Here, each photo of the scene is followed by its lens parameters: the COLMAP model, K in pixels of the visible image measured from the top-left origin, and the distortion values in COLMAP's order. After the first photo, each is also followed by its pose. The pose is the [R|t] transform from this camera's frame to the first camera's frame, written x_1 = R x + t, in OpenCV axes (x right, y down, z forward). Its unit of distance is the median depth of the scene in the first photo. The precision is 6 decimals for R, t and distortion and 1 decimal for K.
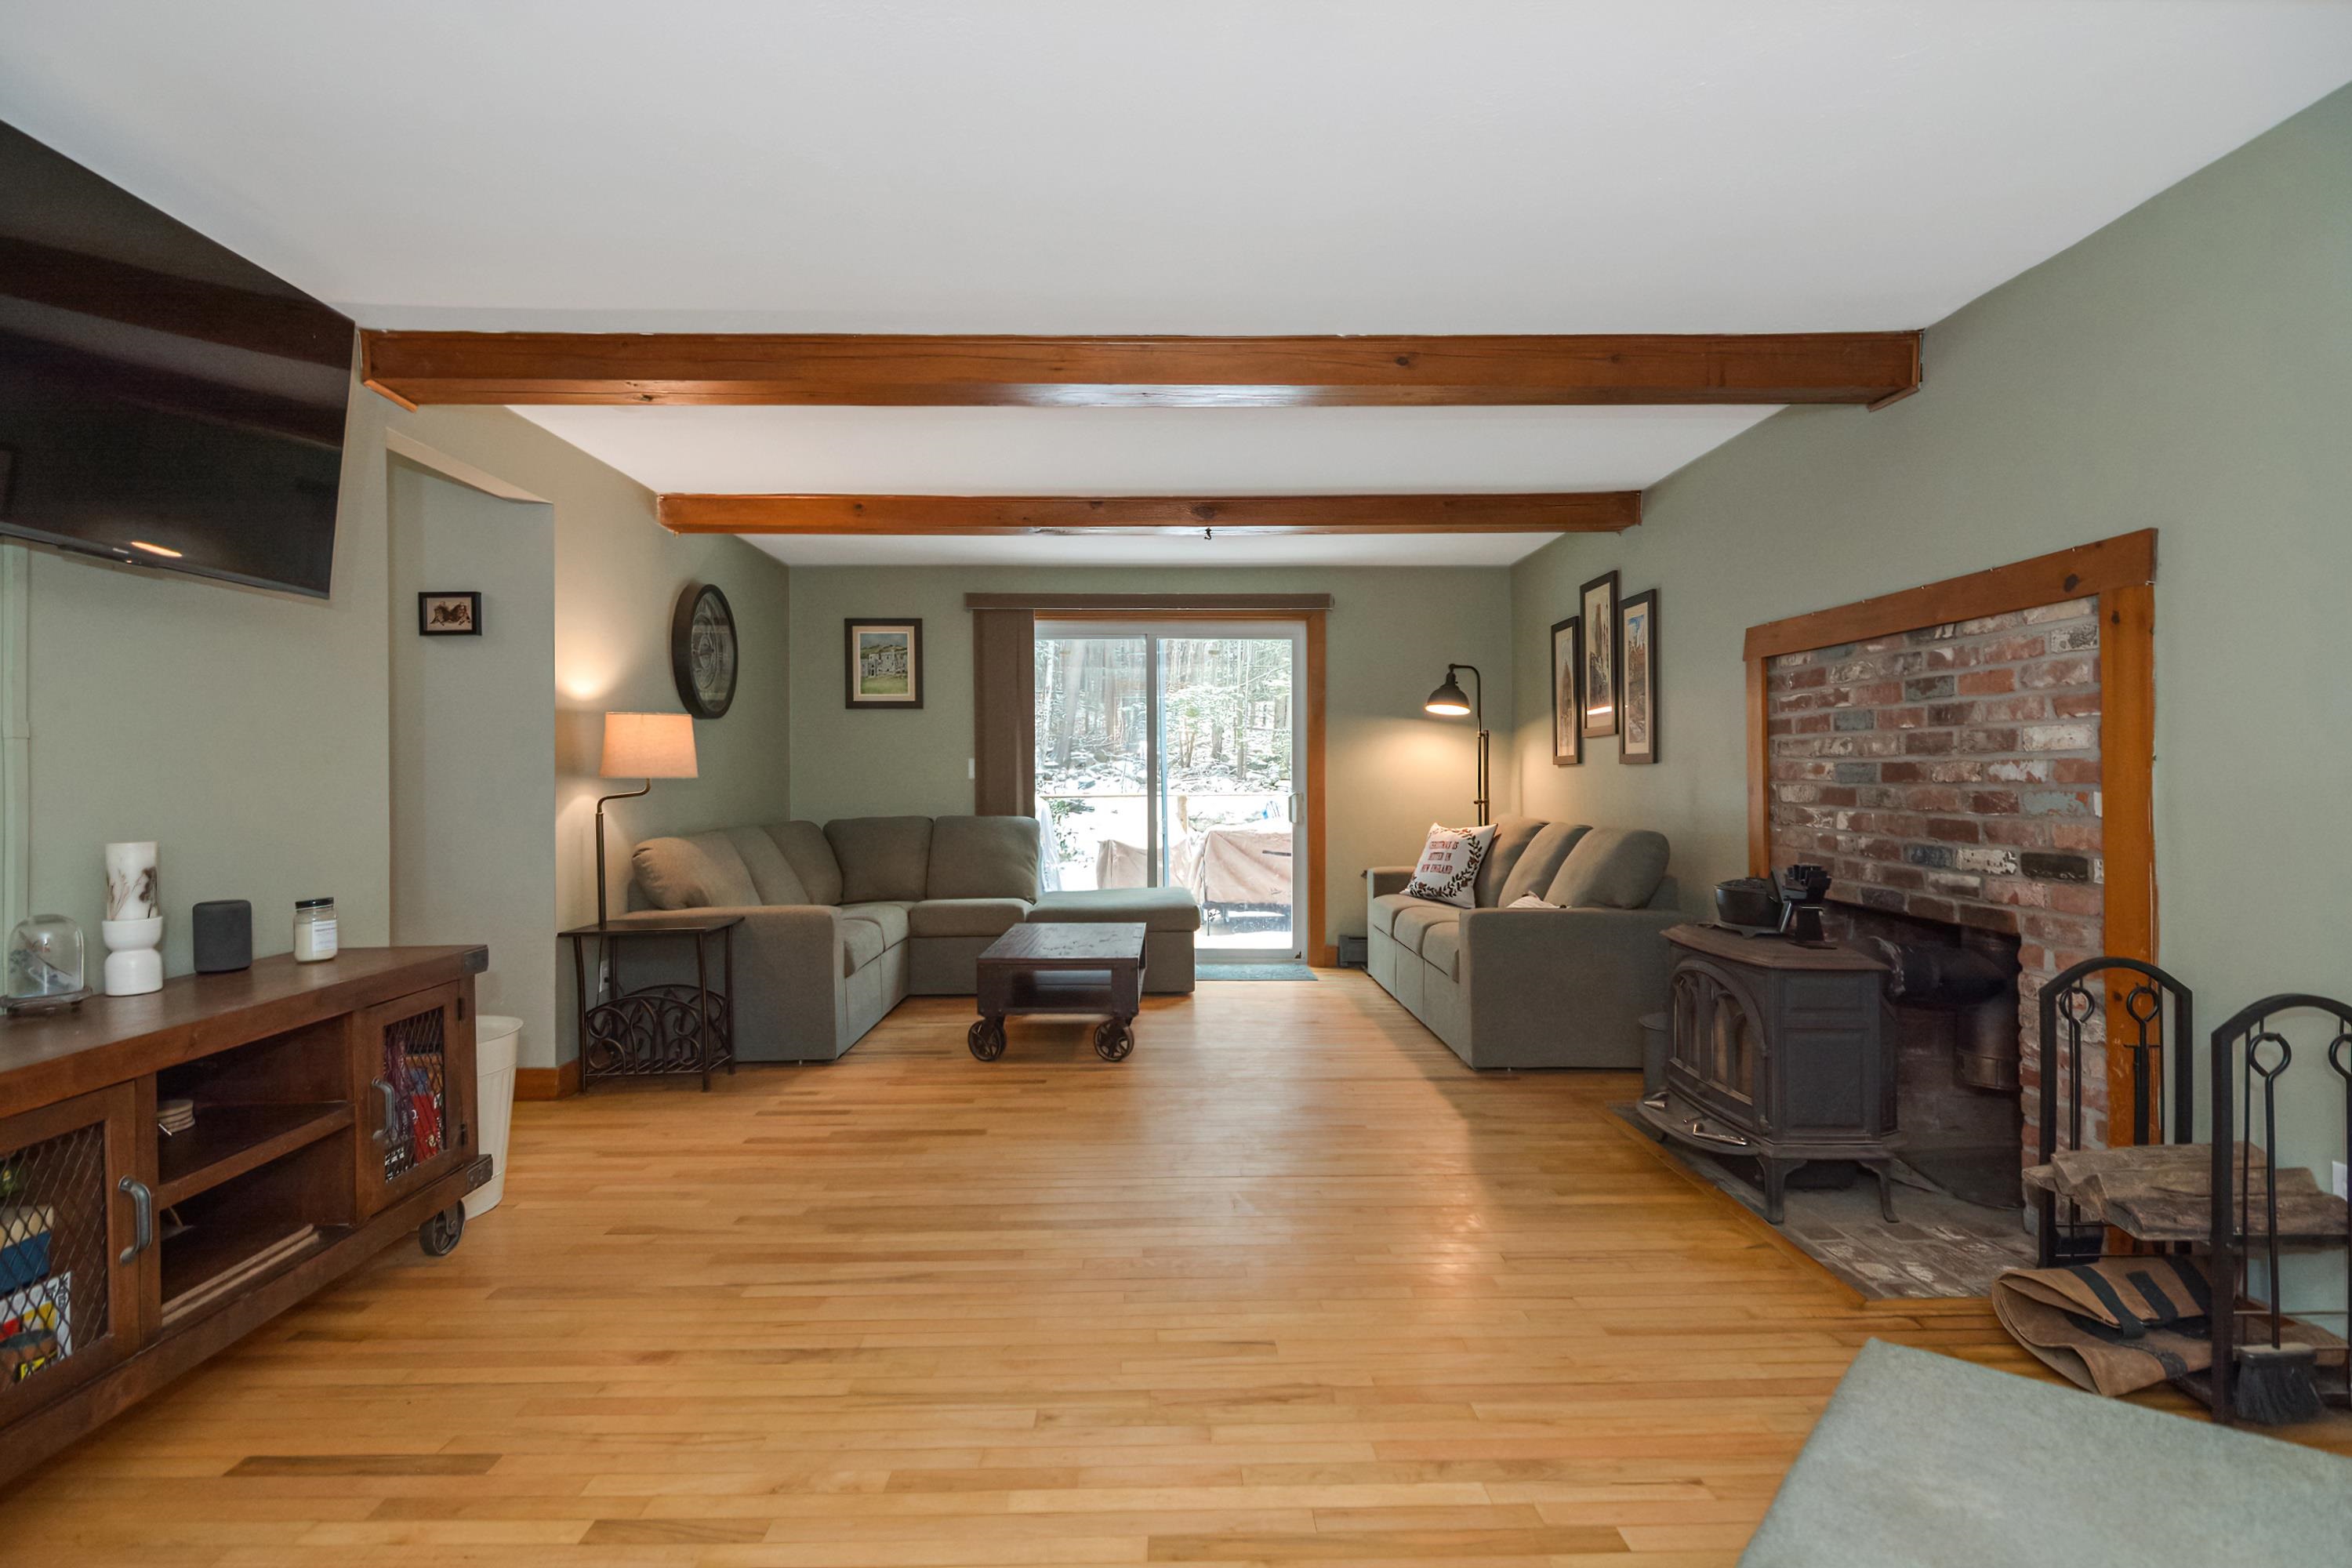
lens RADIAL K [[1149.6, 0, 1178.3], [0, 1149.6, 802.5], [0, 0, 1]] dist [-0.006034, -0.005790]
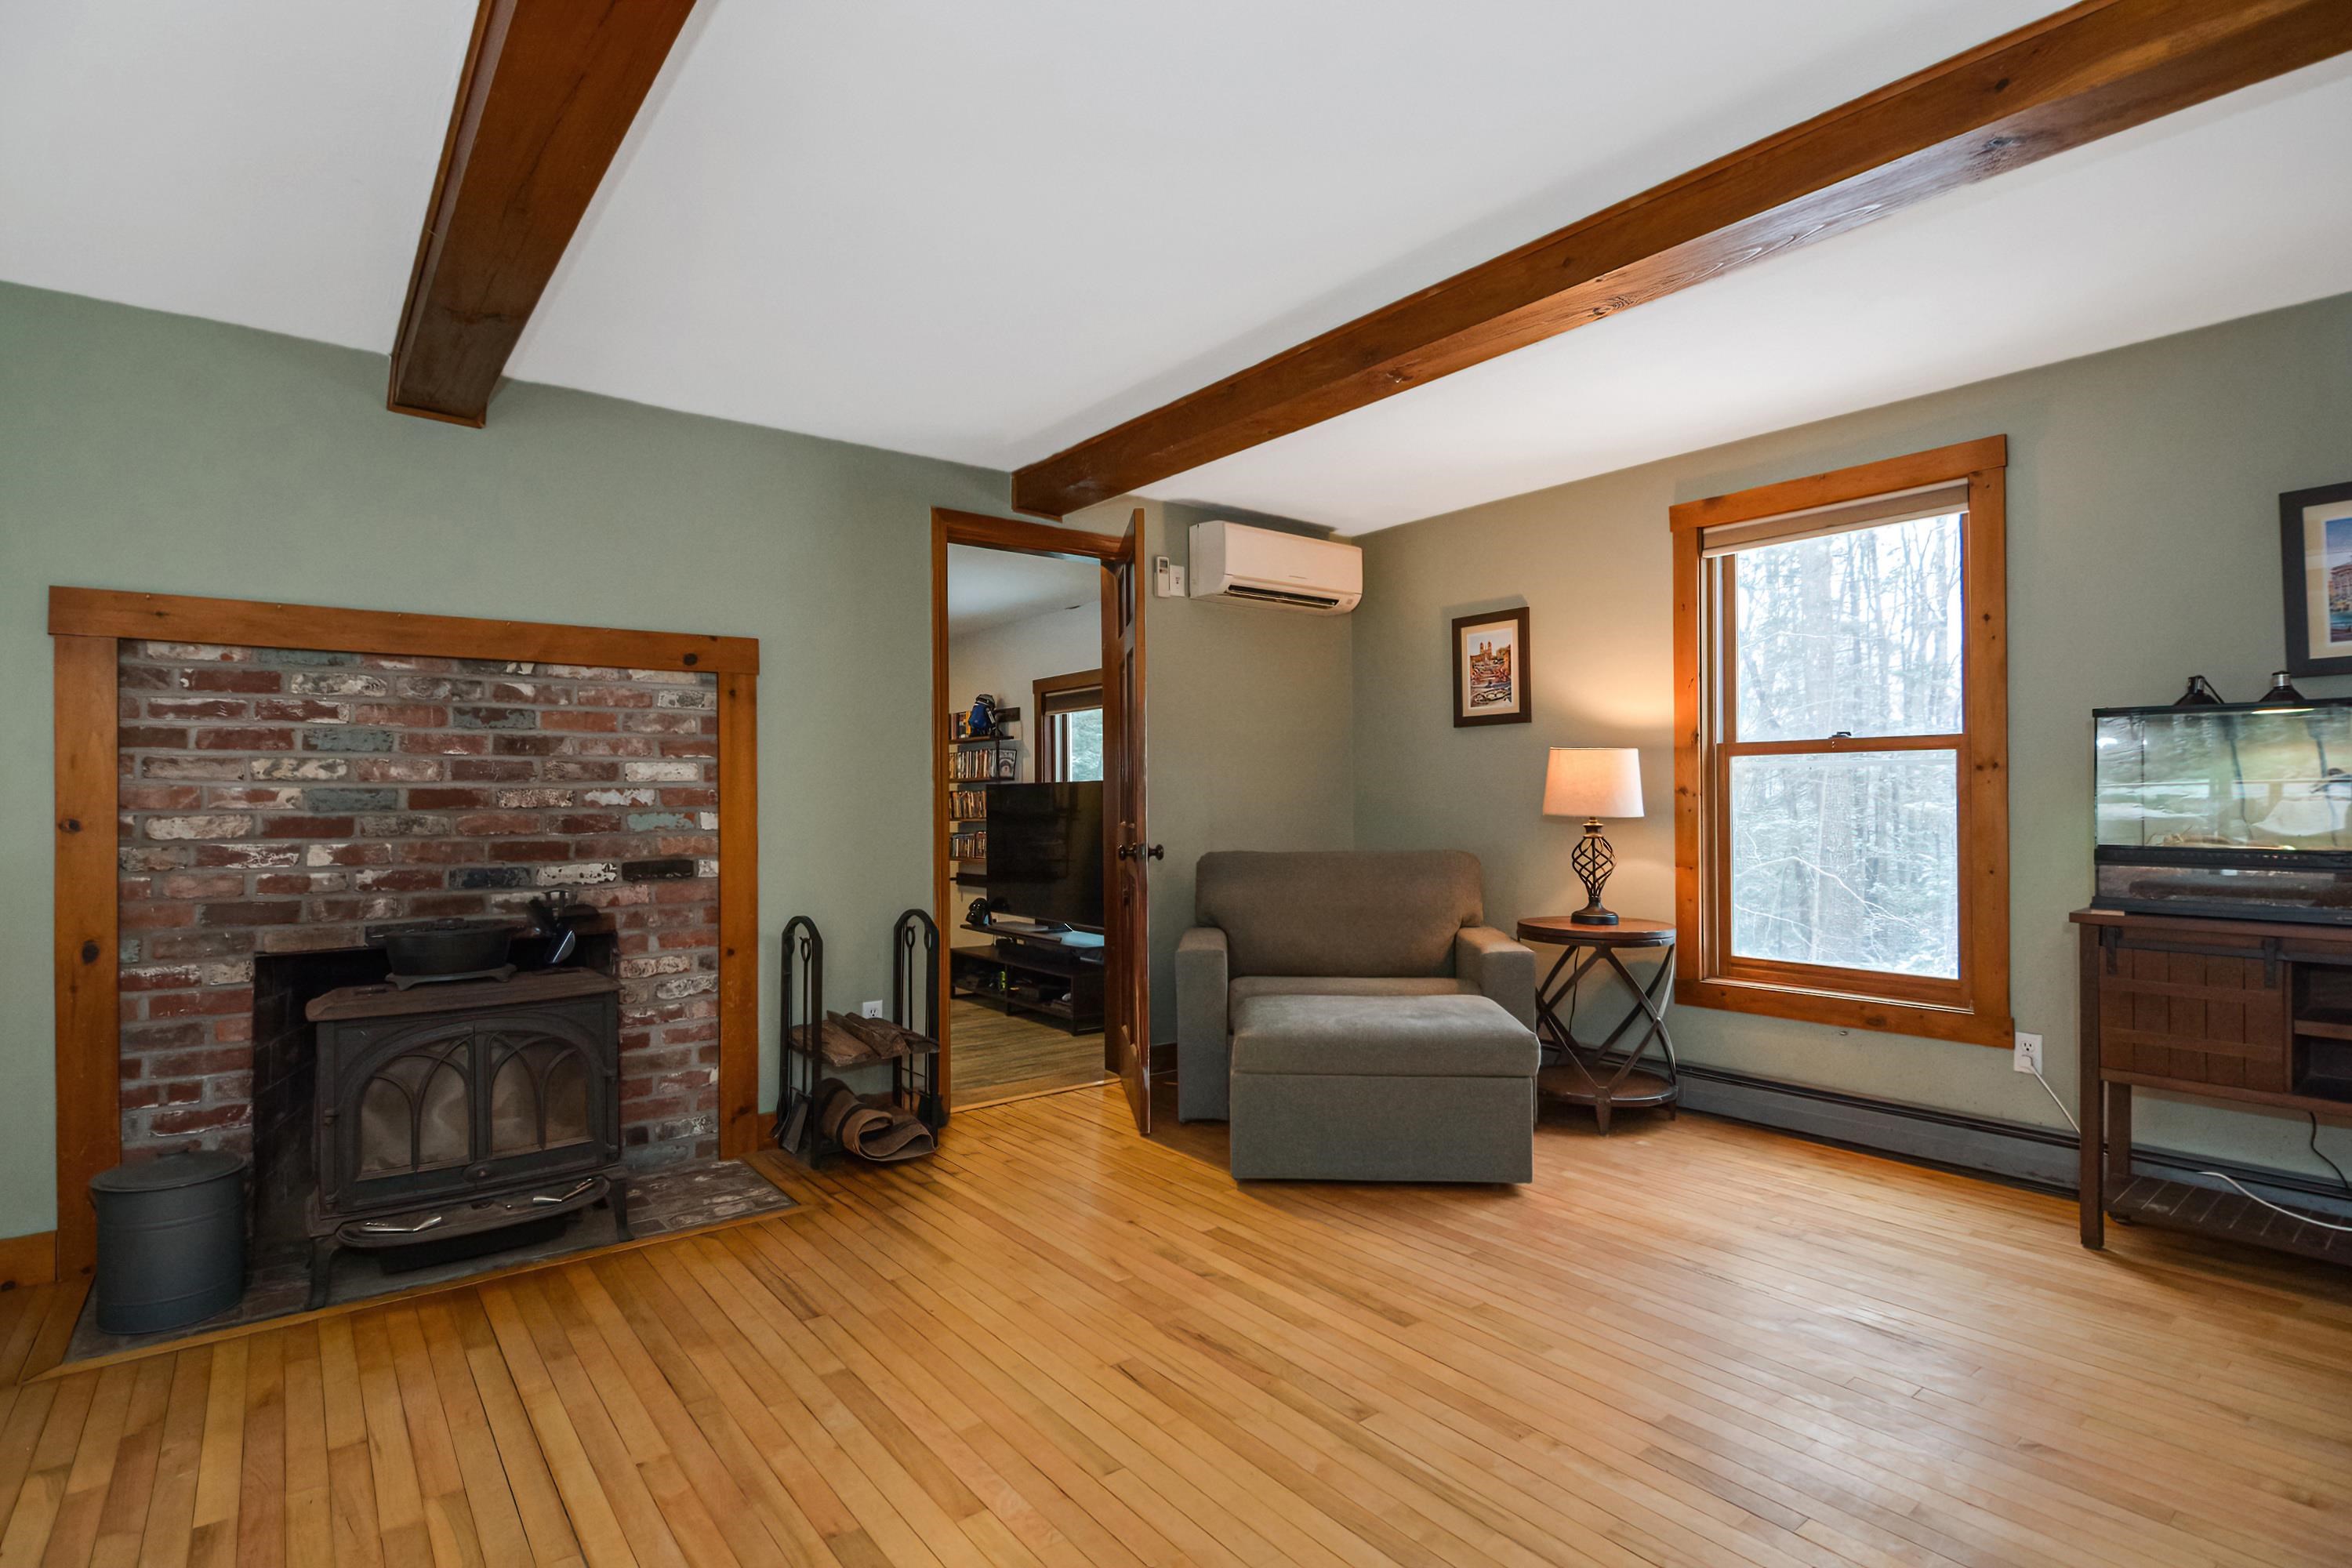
lens RADIAL K [[1149.6, 0, 1181.0], [0, 1149.6, 766.5], [0, 0, 1]] dist [-0.006034, -0.005790]
pose [[-0.587117, 0.022465, 0.809190, -0.576571], [0.024064, 0.999657, -0.010294, -0.030878], [-0.809144, 0.013428, -0.587457, 1.145767]]
